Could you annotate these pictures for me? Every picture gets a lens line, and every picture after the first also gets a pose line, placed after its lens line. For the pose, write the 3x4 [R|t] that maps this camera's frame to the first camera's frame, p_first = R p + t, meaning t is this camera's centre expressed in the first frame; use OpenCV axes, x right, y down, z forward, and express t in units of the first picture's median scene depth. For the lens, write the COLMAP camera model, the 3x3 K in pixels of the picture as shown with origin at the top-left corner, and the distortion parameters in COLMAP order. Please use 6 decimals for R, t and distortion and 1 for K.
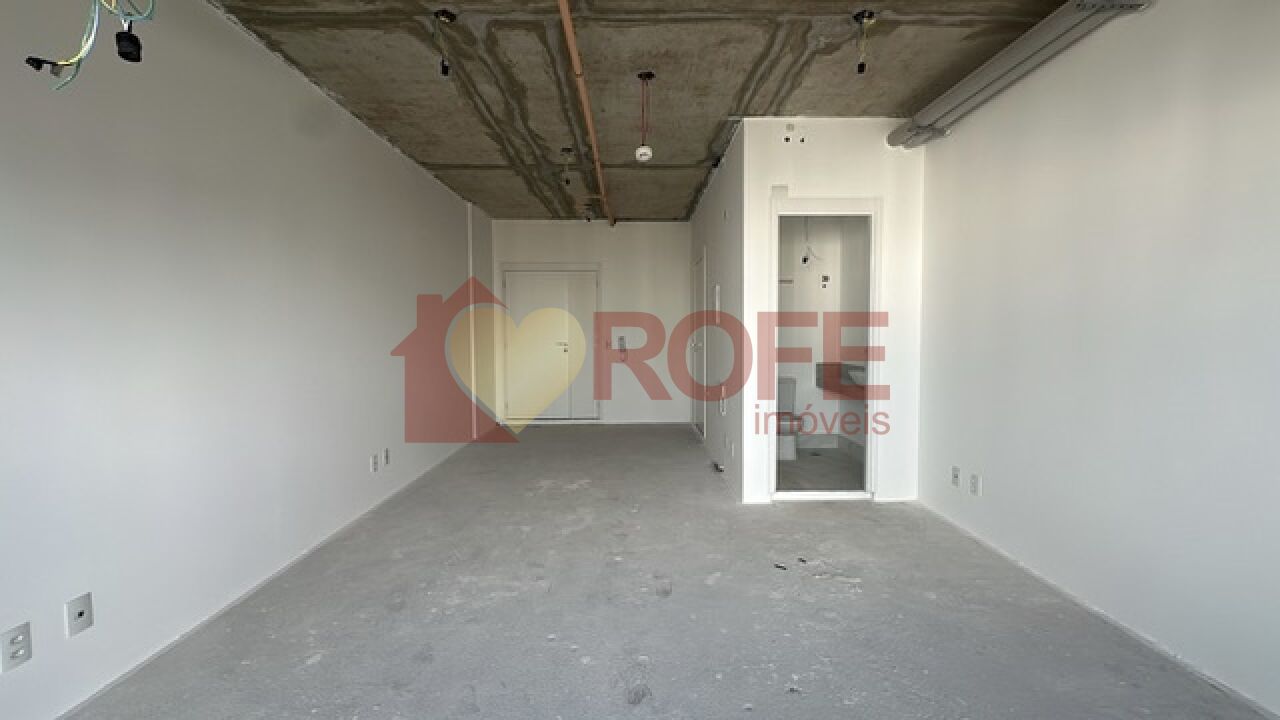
lens RADIAL K [[536.1, 0, 641.1], [0, 536.1, 360.7], [0, 0, 1]] dist [-0.001344, -0.000002]
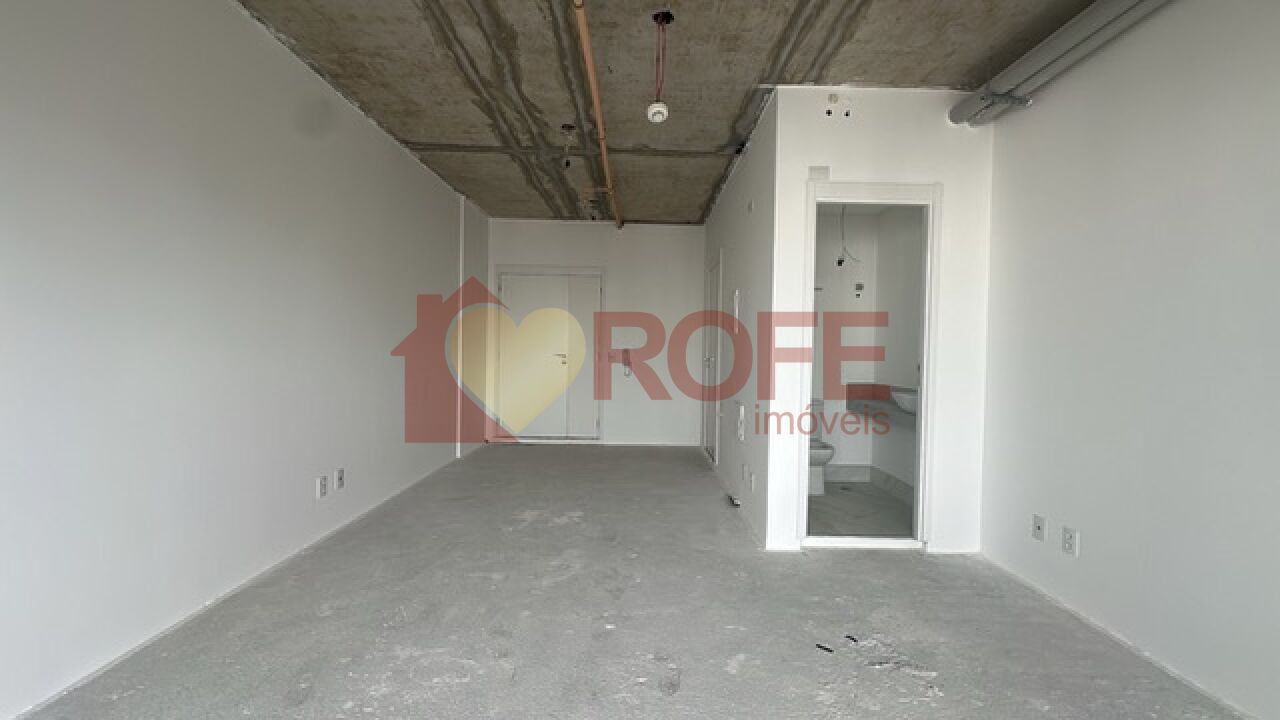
lens RADIAL K [[536.1, 0, 641.1], [0, 536.1, 360.7], [0, 0, 1]] dist [-0.001344, -0.000002]
pose [[0.999531, 0.028542, -0.011056, -0.000260], [-0.028915, 0.998963, -0.035161, 0.012172], [0.010041, 0.035465, 0.999320, 0.175184]]
